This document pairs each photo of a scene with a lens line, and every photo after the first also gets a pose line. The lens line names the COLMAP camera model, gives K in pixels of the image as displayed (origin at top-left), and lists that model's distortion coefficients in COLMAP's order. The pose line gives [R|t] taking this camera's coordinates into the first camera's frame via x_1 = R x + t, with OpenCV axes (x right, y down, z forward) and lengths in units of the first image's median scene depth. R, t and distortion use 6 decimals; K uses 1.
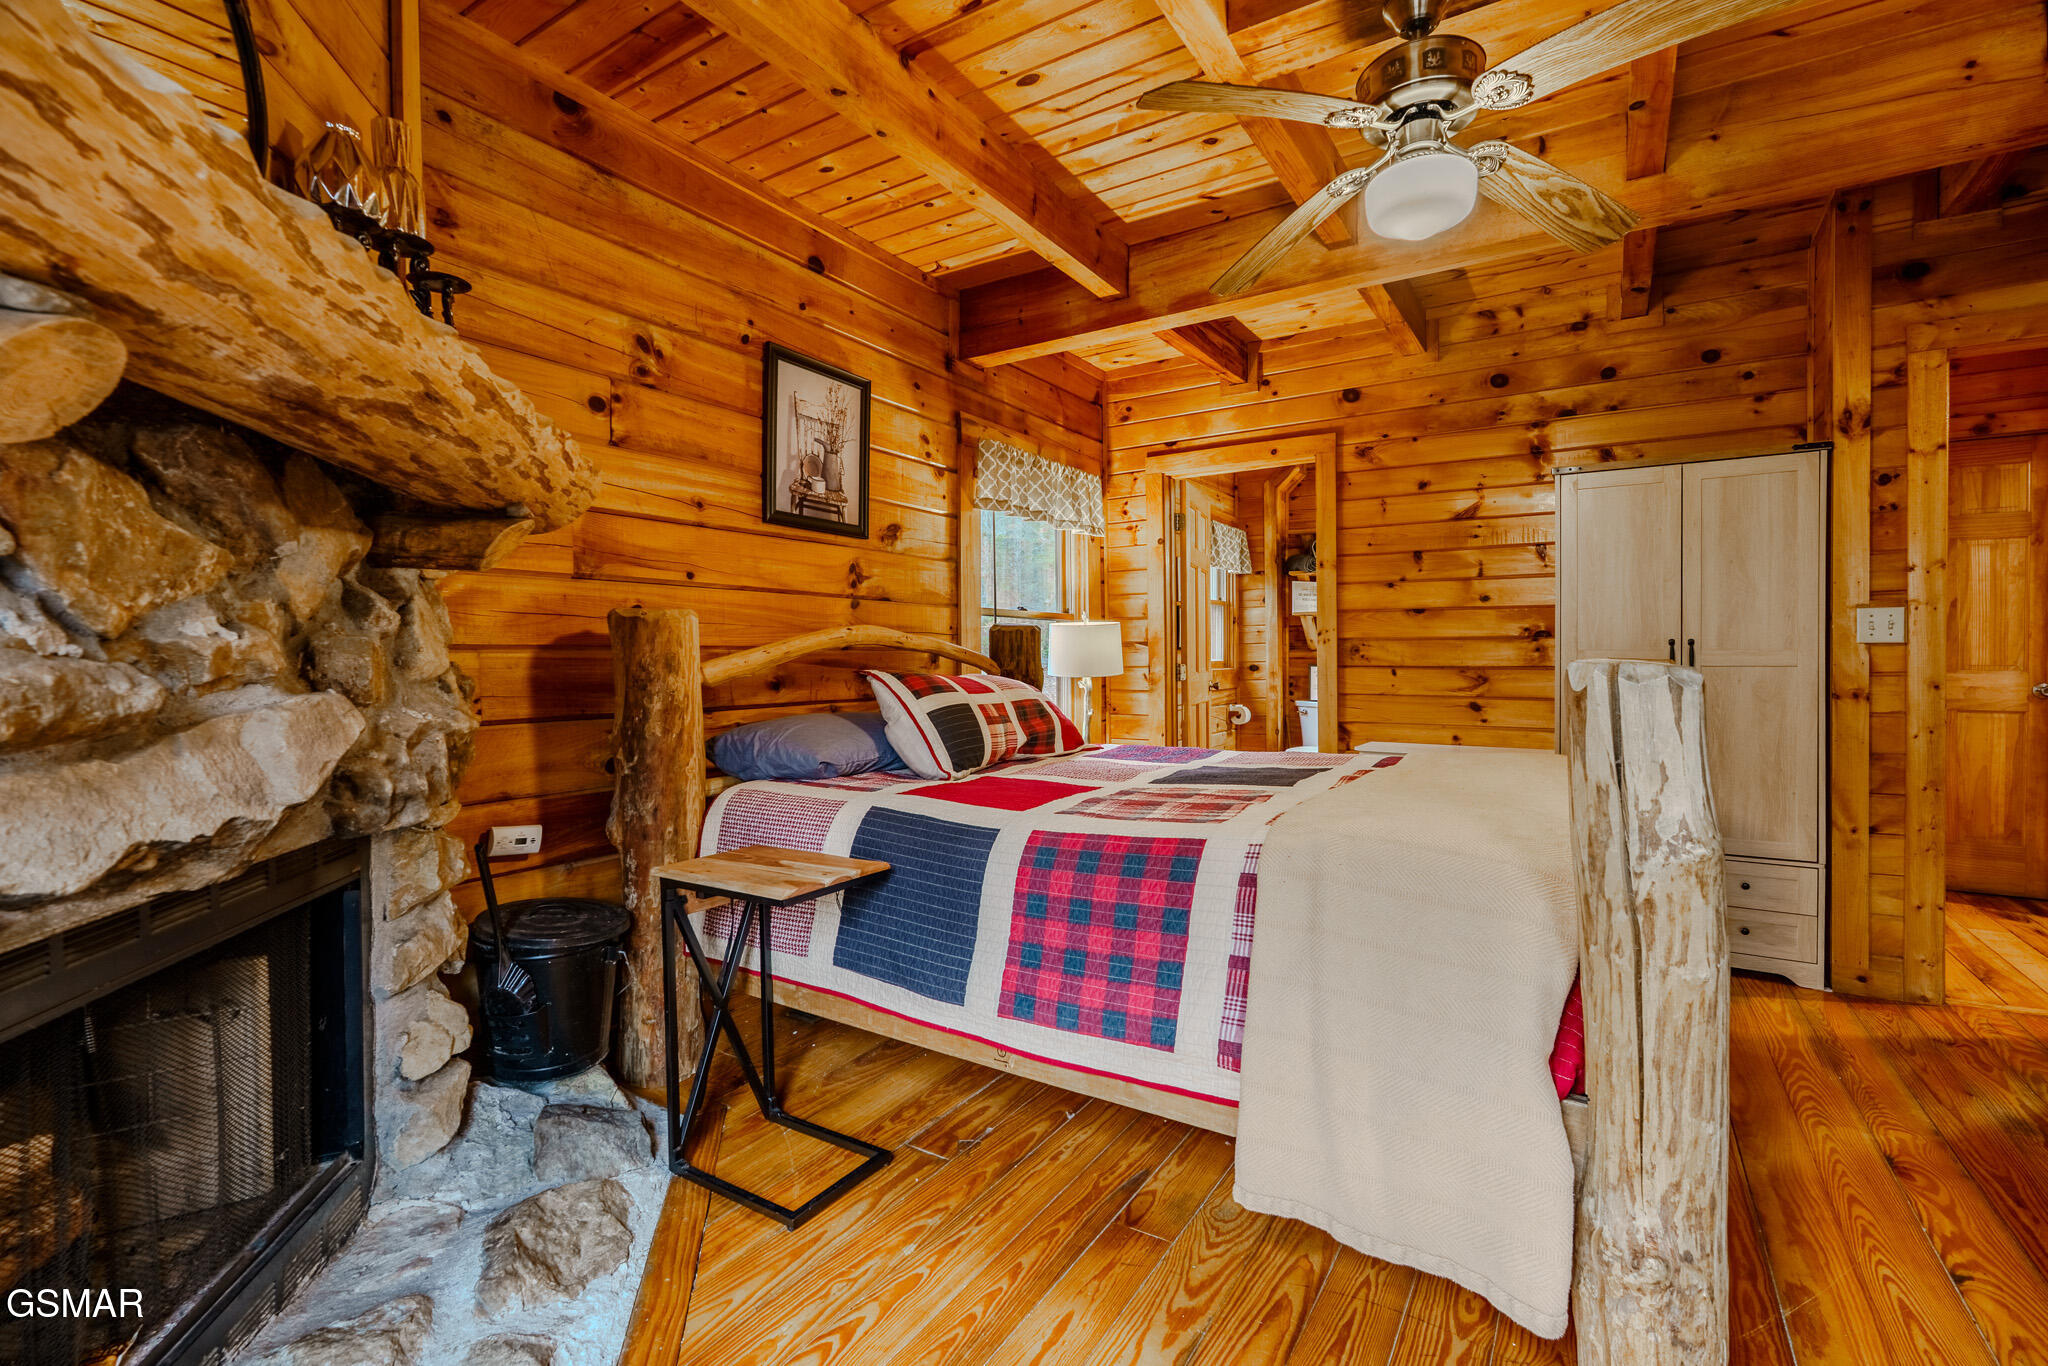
lens RADIAL K [[907.2, 0, 1025.2], [0, 907.2, 658.7], [0, 0, 1]] dist [-0.001168, -0.000009]
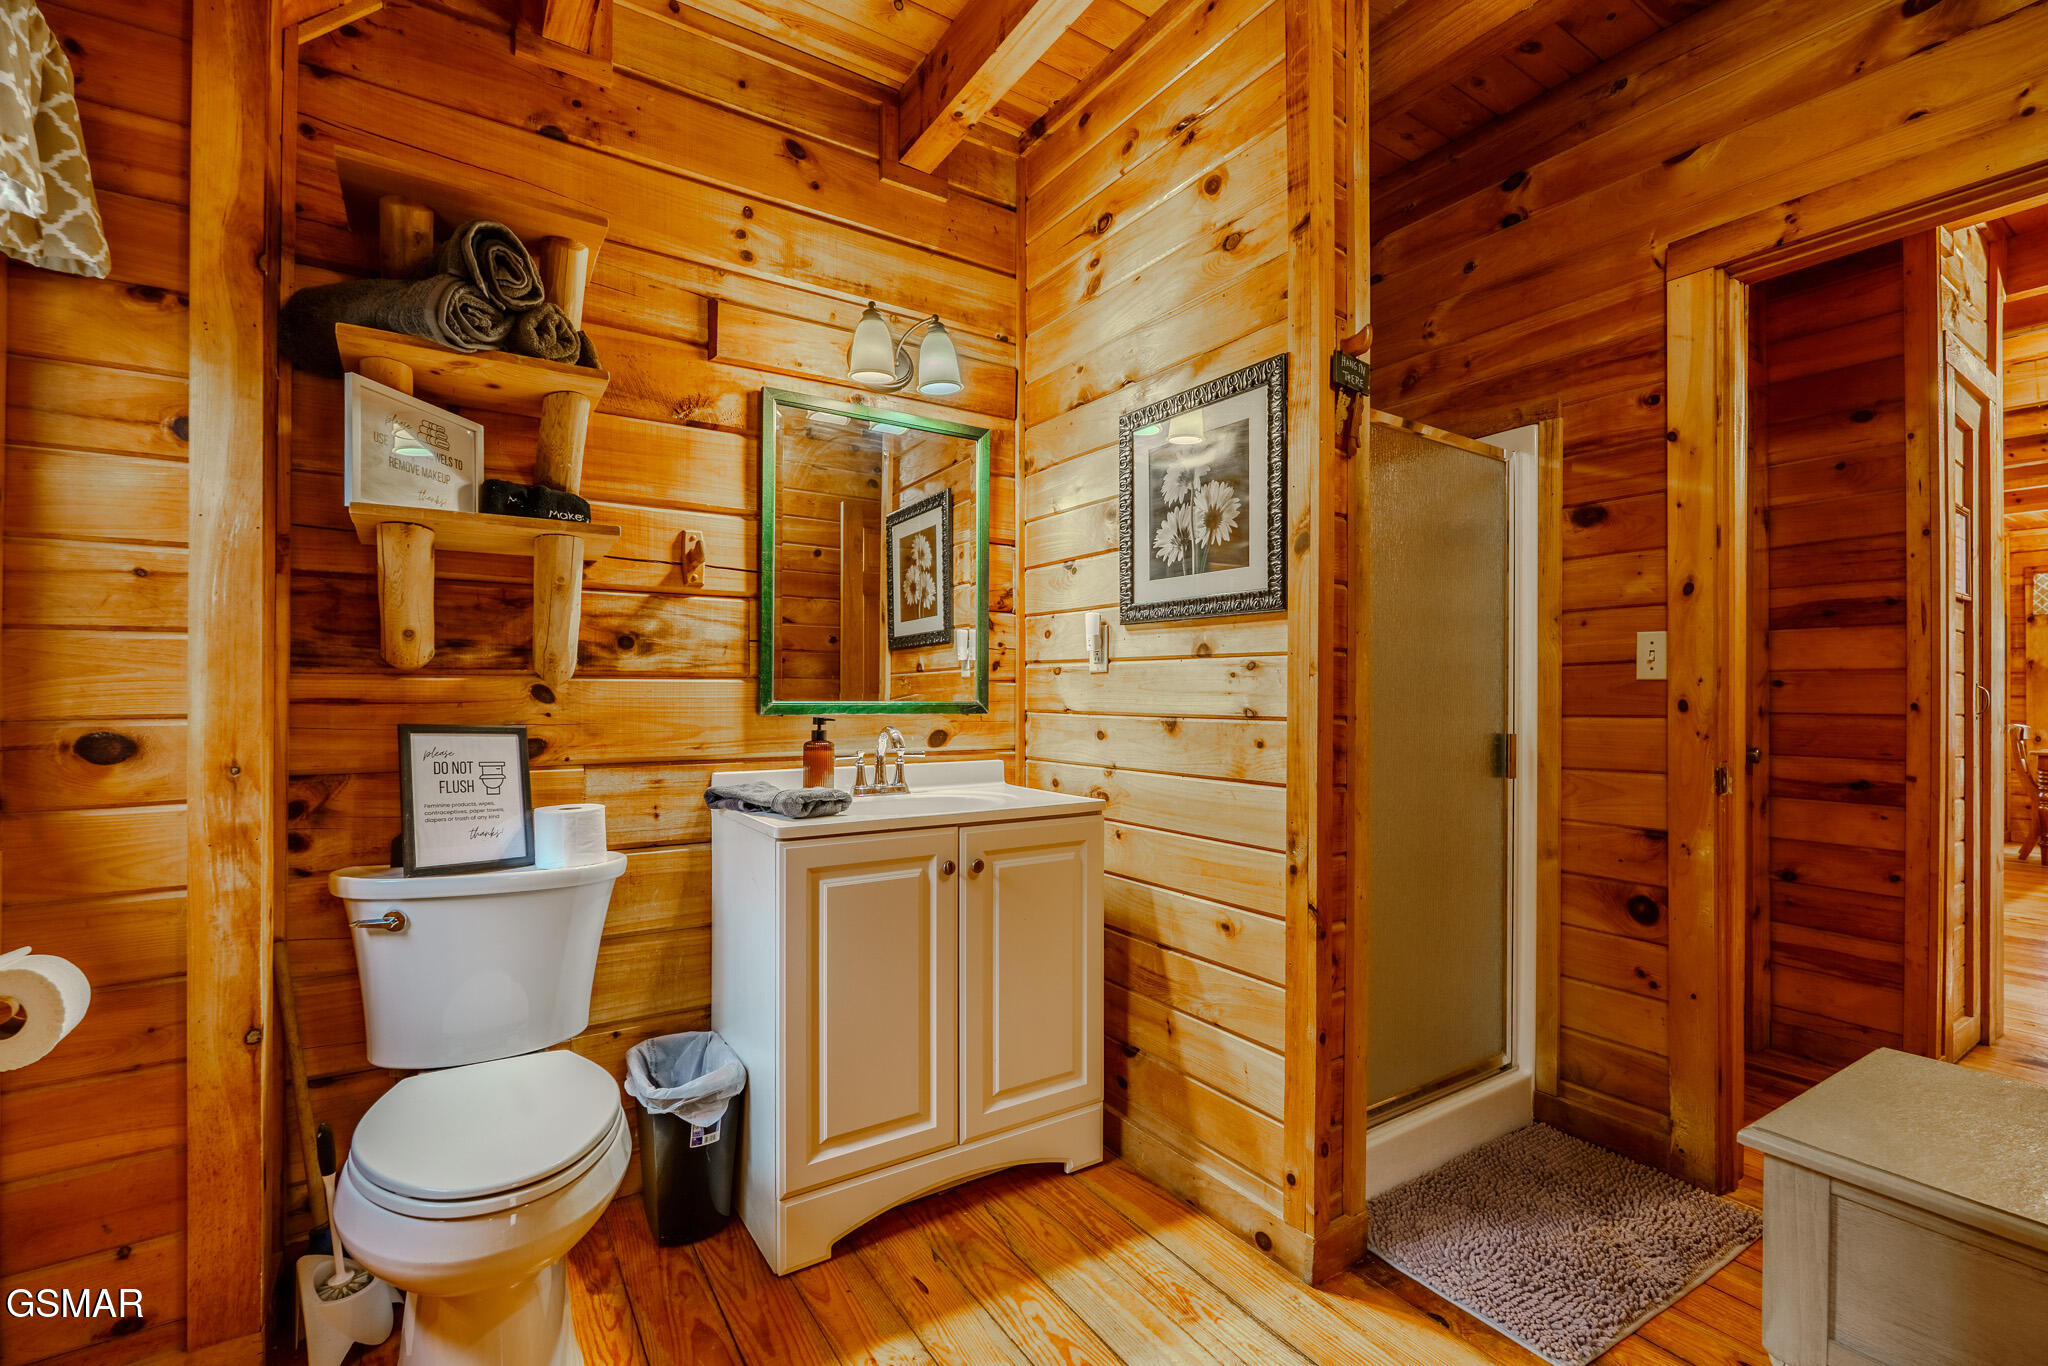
lens RADIAL K [[904.8, 0, 1026.3], [0, 904.8, 700.2], [0, 0, 1]] dist [-0.001960, 0.000351]
pose [[0.414111, 0.008625, 0.910186, 0.153063], [-0.005275, 0.999961, -0.007076, -0.000269], [-0.910211, -0.001871, 0.414140, 0.732055]]
